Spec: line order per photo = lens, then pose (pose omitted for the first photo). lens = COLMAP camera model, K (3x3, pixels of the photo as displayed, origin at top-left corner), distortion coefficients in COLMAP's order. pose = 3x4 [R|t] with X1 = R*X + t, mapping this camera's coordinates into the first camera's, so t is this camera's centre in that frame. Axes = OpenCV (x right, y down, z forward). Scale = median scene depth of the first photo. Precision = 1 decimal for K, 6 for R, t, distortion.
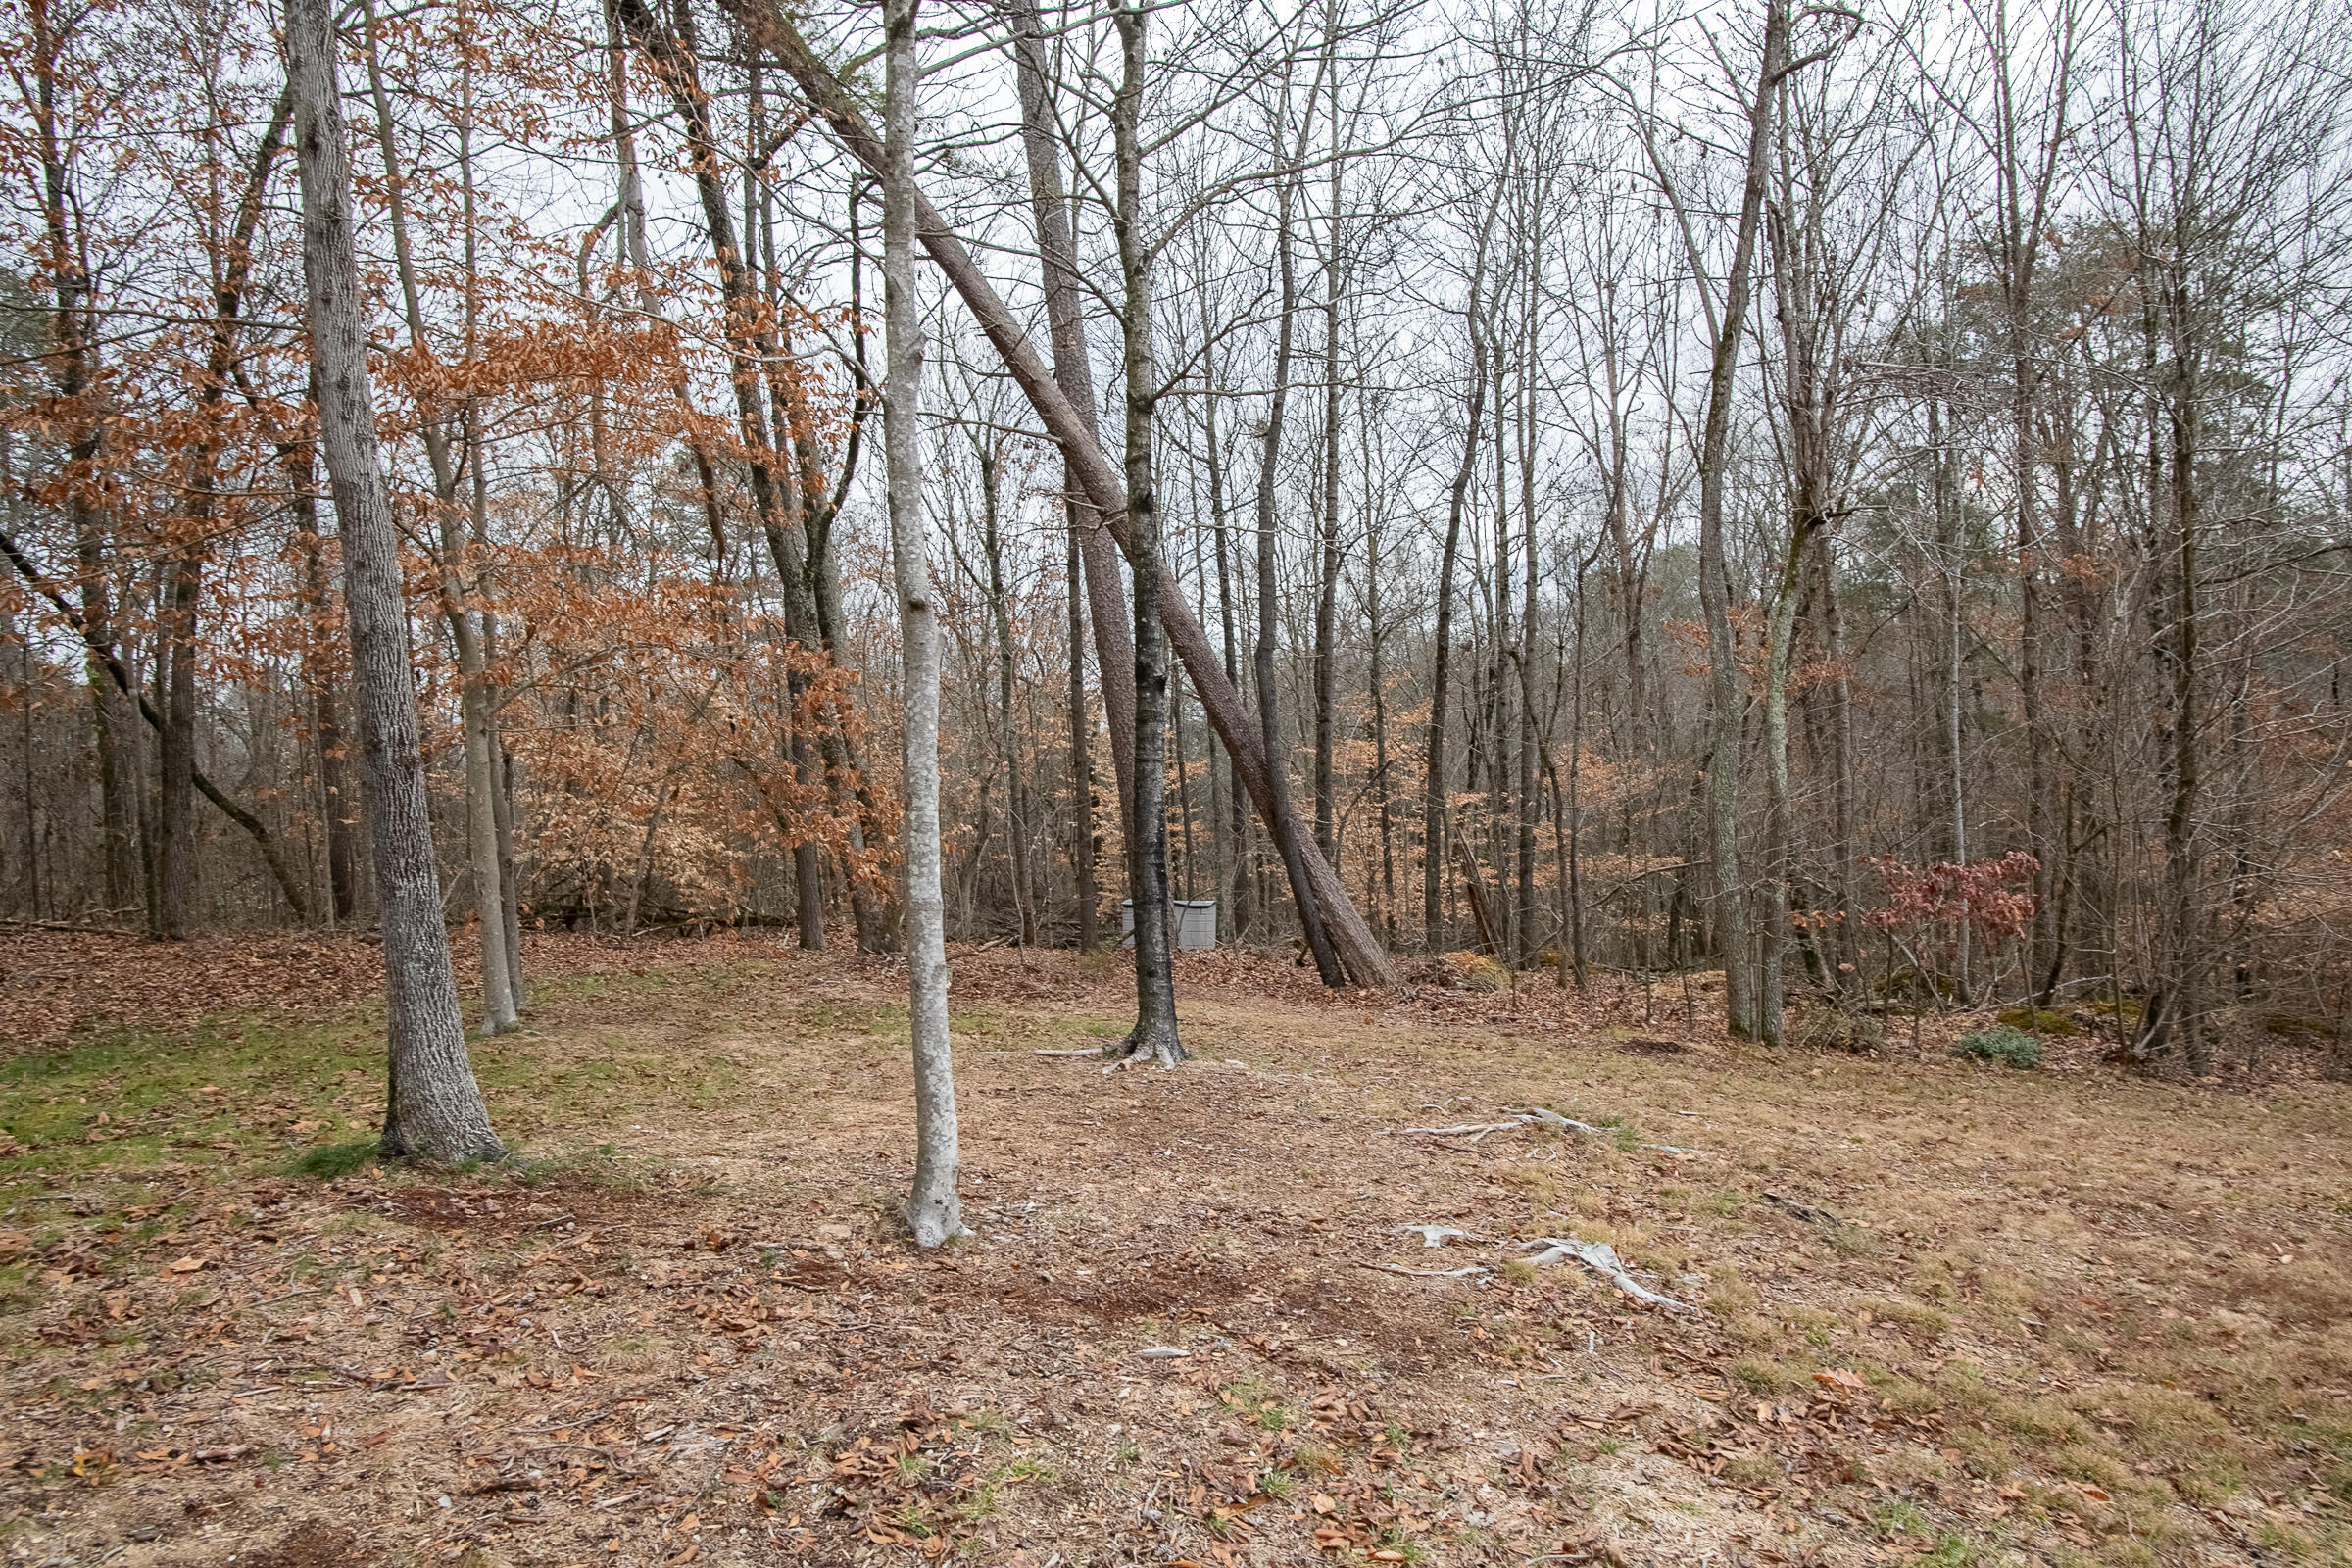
lens RADIAL K [[1362.8, 0, 1176.6], [0, 1362.8, 788.0], [0, 0, 1]] dist [-0.036299, 0.015459]
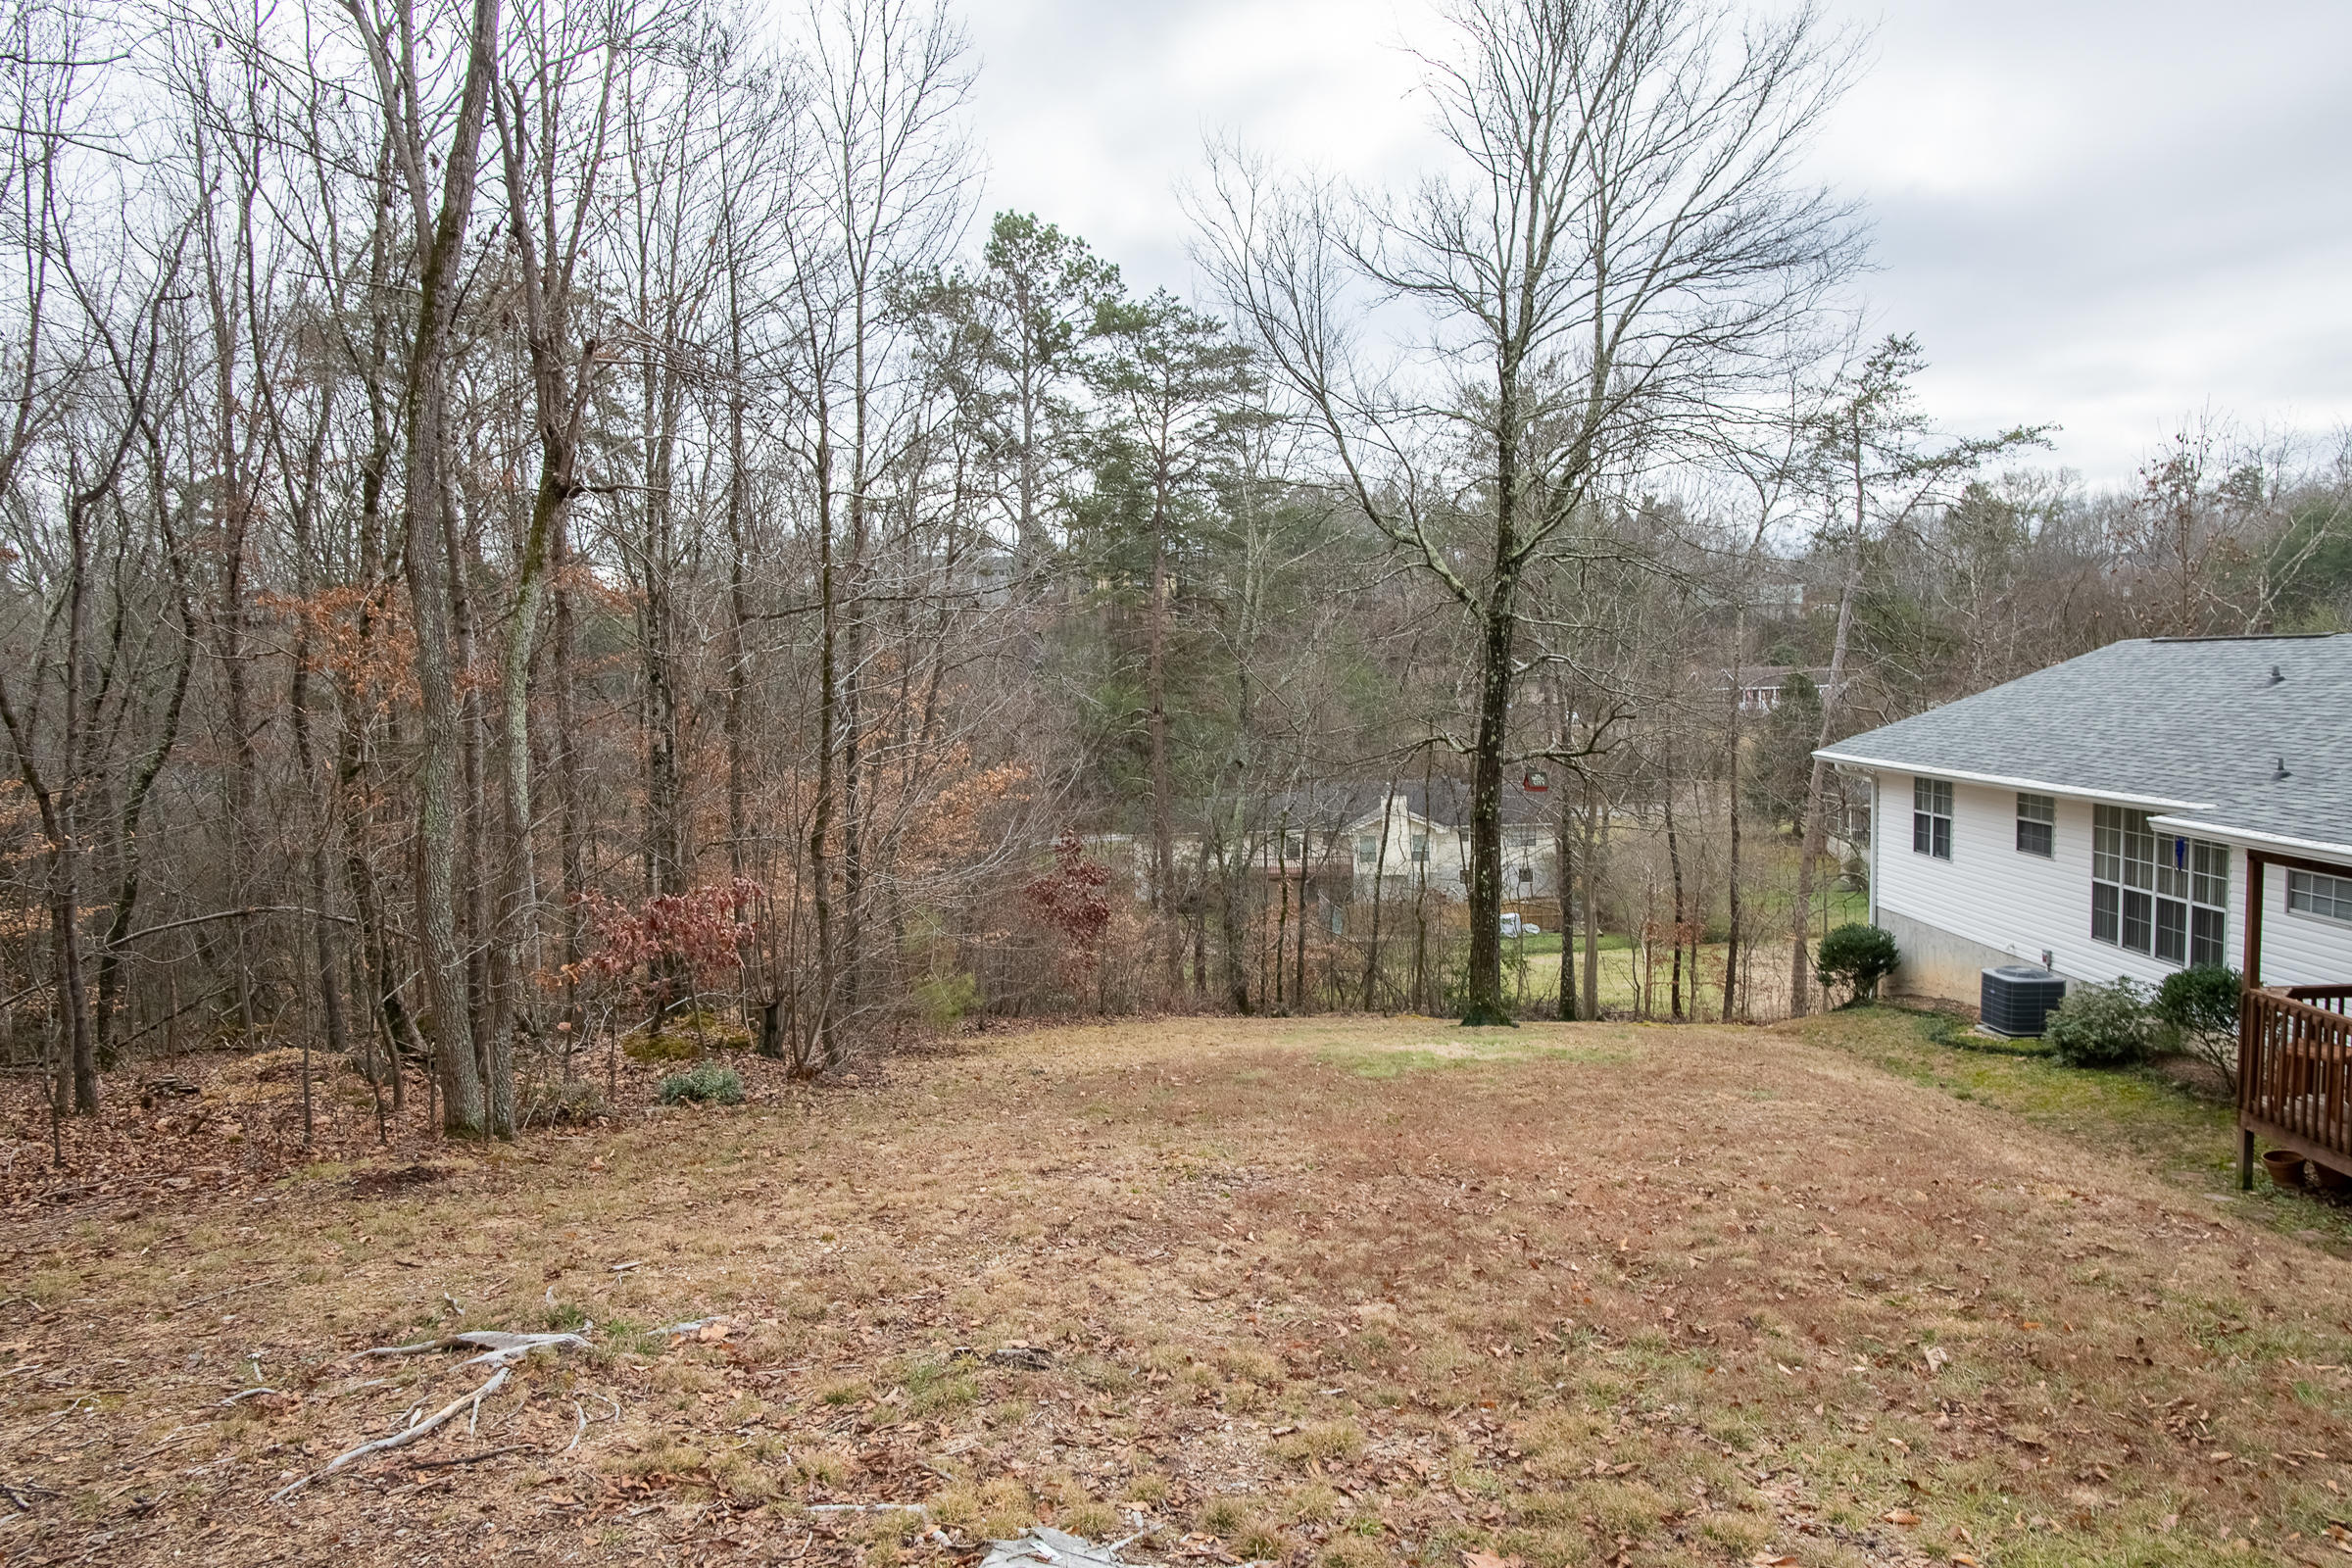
lens RADIAL K [[1362.8, 0, 1177.9], [0, 1362.8, 779.5], [0, 0, 1]] dist [-0.036299, 0.015459]
pose [[0.428858, 0.002180, 0.903369, -0.169056], [0.015599, 0.999830, -0.009818, -0.013304], [-0.903237, 0.018302, 0.428752, 0.441910]]
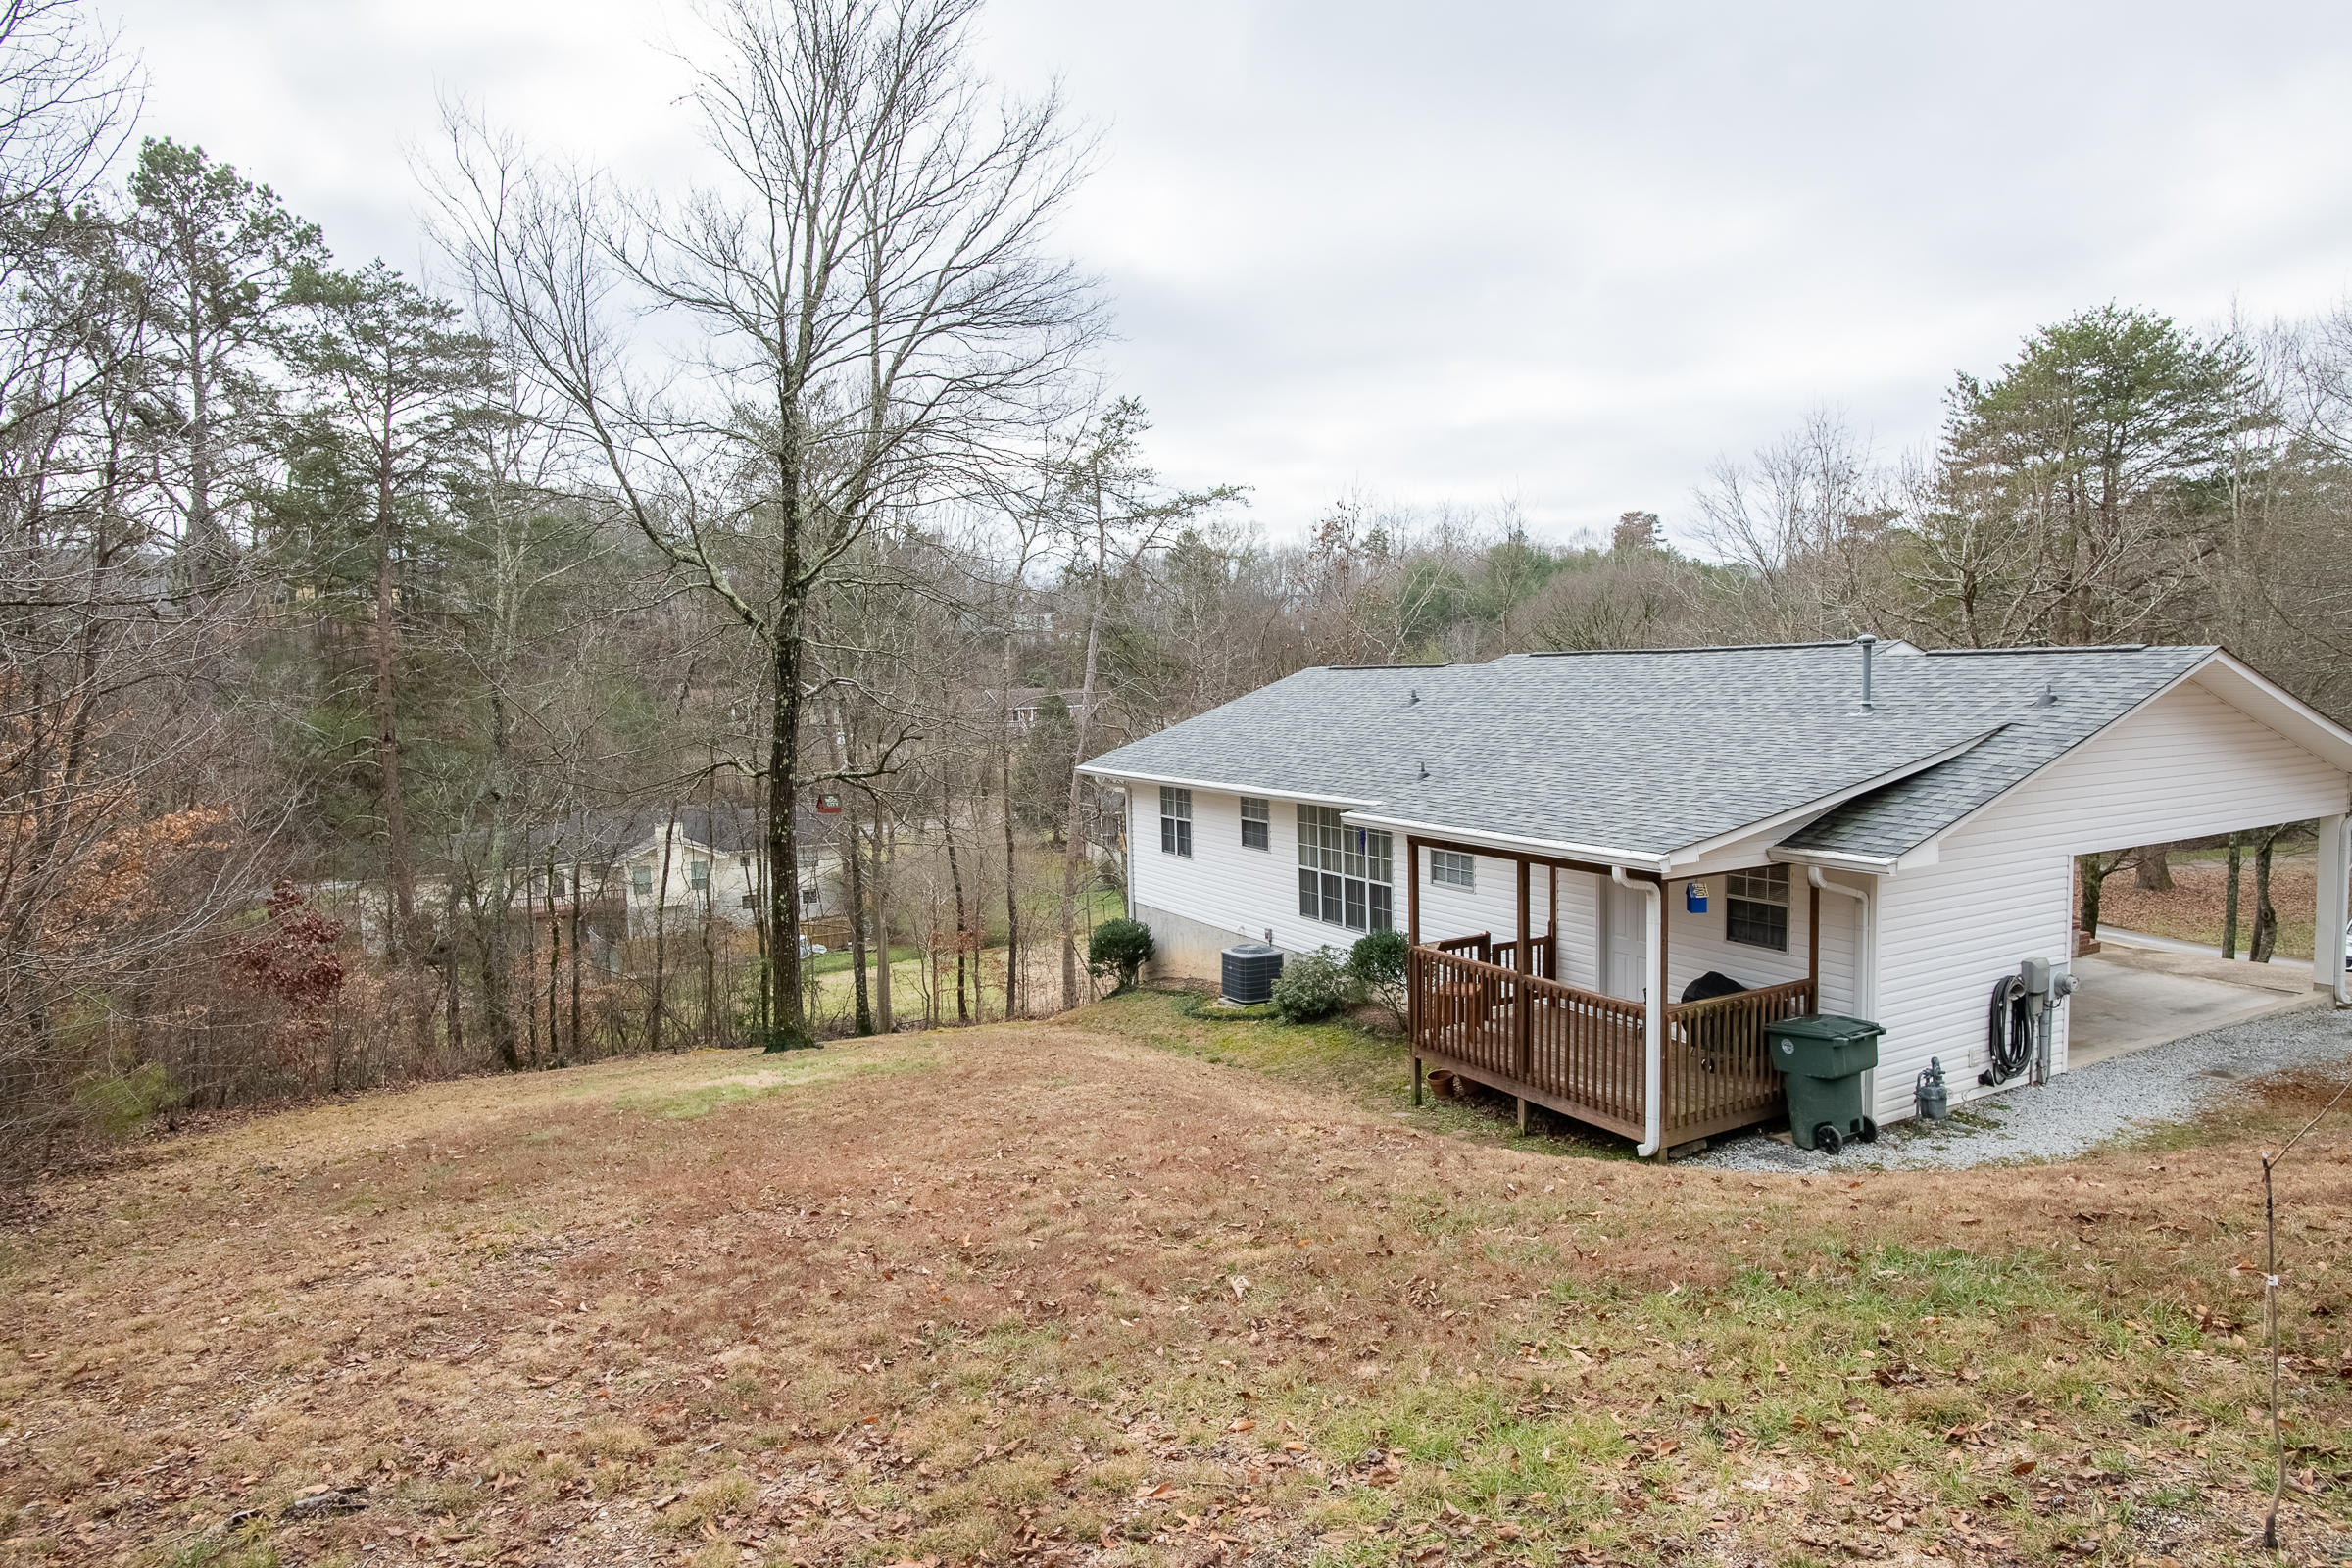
lens RADIAL K [[1362.8, 0, 1148.1], [0, 1362.8, 778.0], [0, 0, 1]] dist [-0.036299, 0.015459]
pose [[-0.066814, 0.010766, 0.997707, -0.187070], [0.055860, 0.998414, -0.007033, -0.017710], [-0.996201, 0.055262, -0.067310, 0.480022]]
